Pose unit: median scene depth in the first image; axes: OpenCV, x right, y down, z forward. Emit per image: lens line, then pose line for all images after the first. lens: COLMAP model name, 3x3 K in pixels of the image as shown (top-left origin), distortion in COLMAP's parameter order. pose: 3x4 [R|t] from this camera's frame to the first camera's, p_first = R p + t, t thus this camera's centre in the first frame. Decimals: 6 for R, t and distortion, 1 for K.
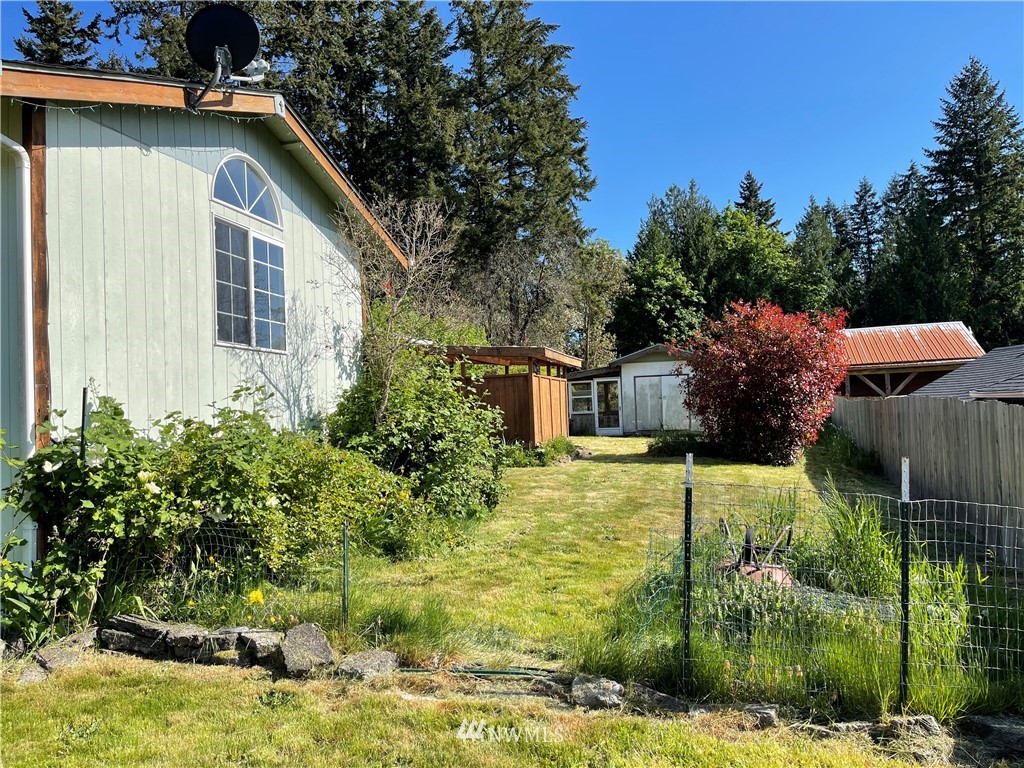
lens RADIAL K [[771.9, 0, 511.8], [0, 771.9, 393.6], [0, 0, 1]] dist [0.068647, -0.084305]
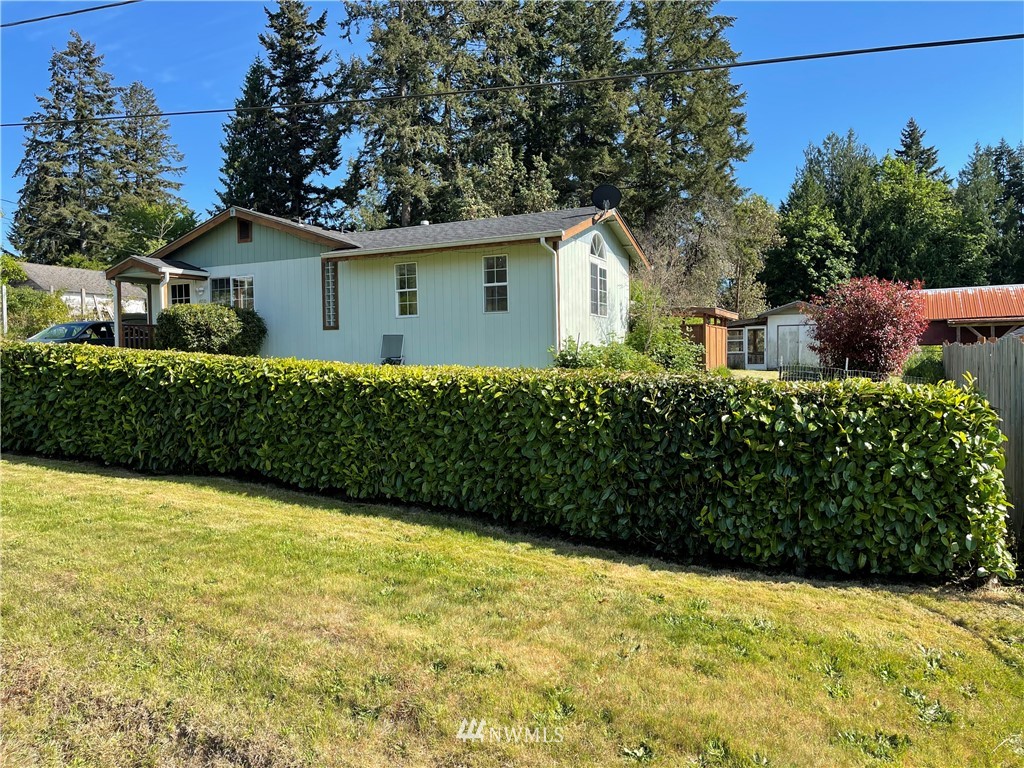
lens RADIAL K [[774.3, 0, 514.1], [0, 774.3, 385.3], [0, 0, 1]] dist [0.070267, -0.088840]
pose [[0.984406, 0.030472, -0.173255, -0.018561], [-0.019310, 0.997649, 0.065751, 0.000340], [0.174851, -0.061380, 0.982680, -0.143568]]
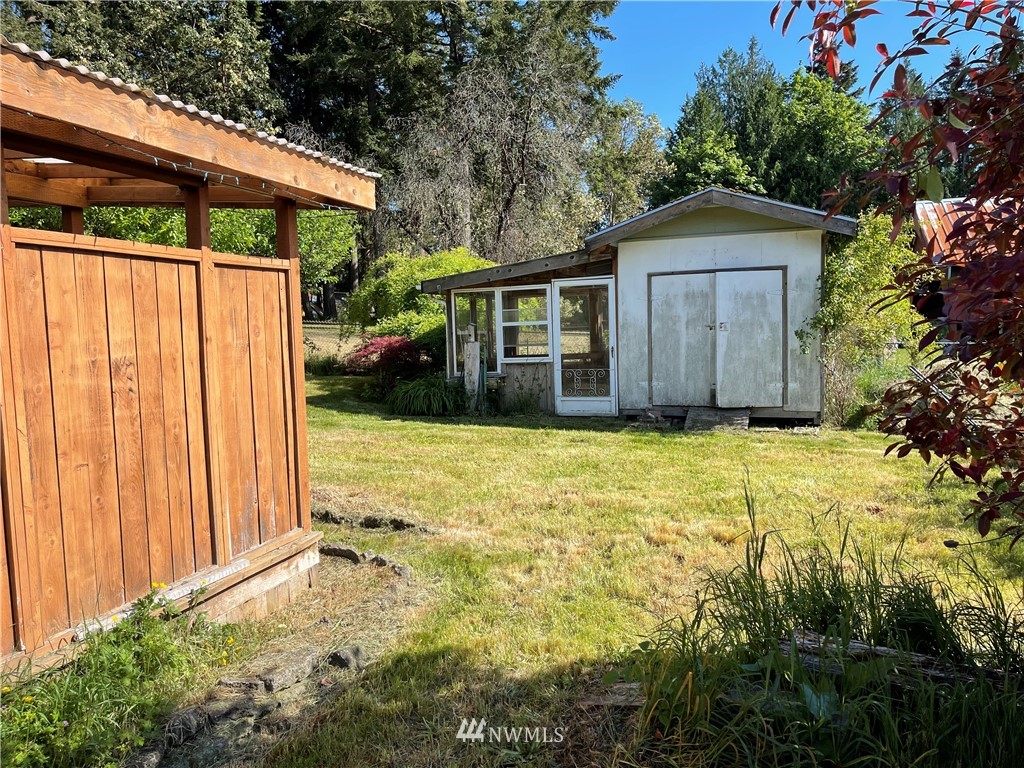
lens RADIAL K [[774.3, 0, 514.1], [0, 774.3, 385.3], [0, 0, 1]] dist [0.070267, -0.088840]
pose [[0.998877, 0.008700, -0.046582, 0.038511], [-0.003929, 0.994822, 0.101555, -0.001787], [0.047224, -0.101258, 0.993739, 0.209422]]
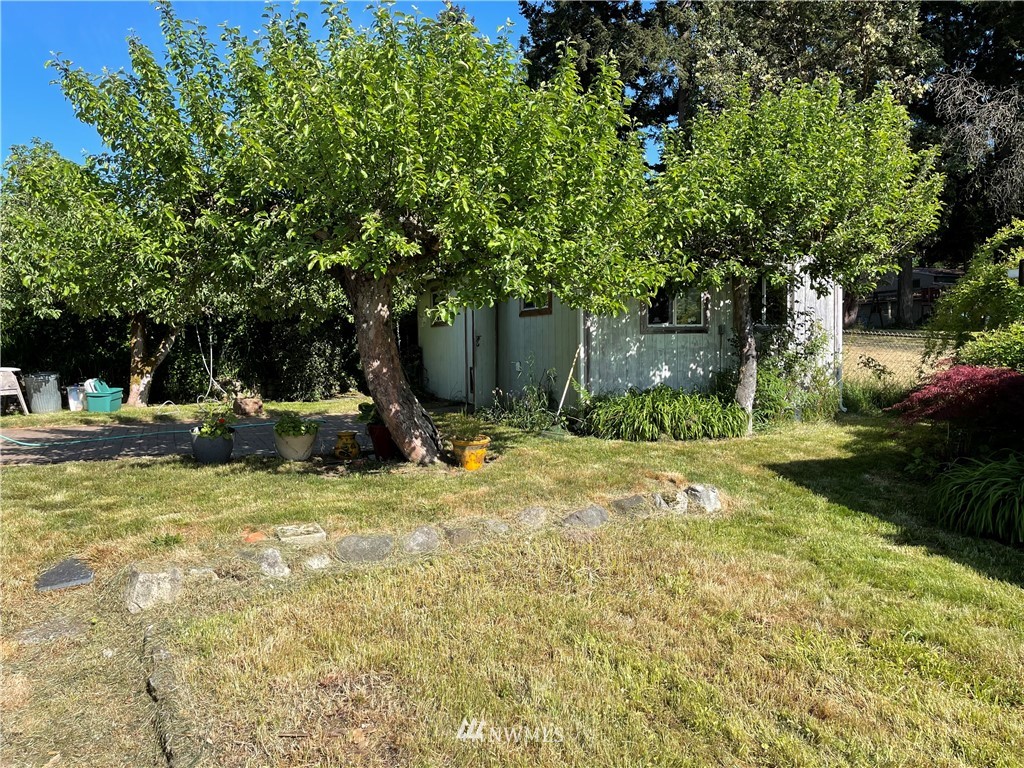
lens RADIAL K [[774.3, 0, 514.1], [0, 774.3, 385.3], [0, 0, 1]] dist [0.070267, -0.088840]
pose [[0.653482, 0.067546, -0.753922, 0.039461], [0.013756, 0.994786, 0.101049, -0.004032], [0.756817, -0.076404, 0.649146, 0.298976]]
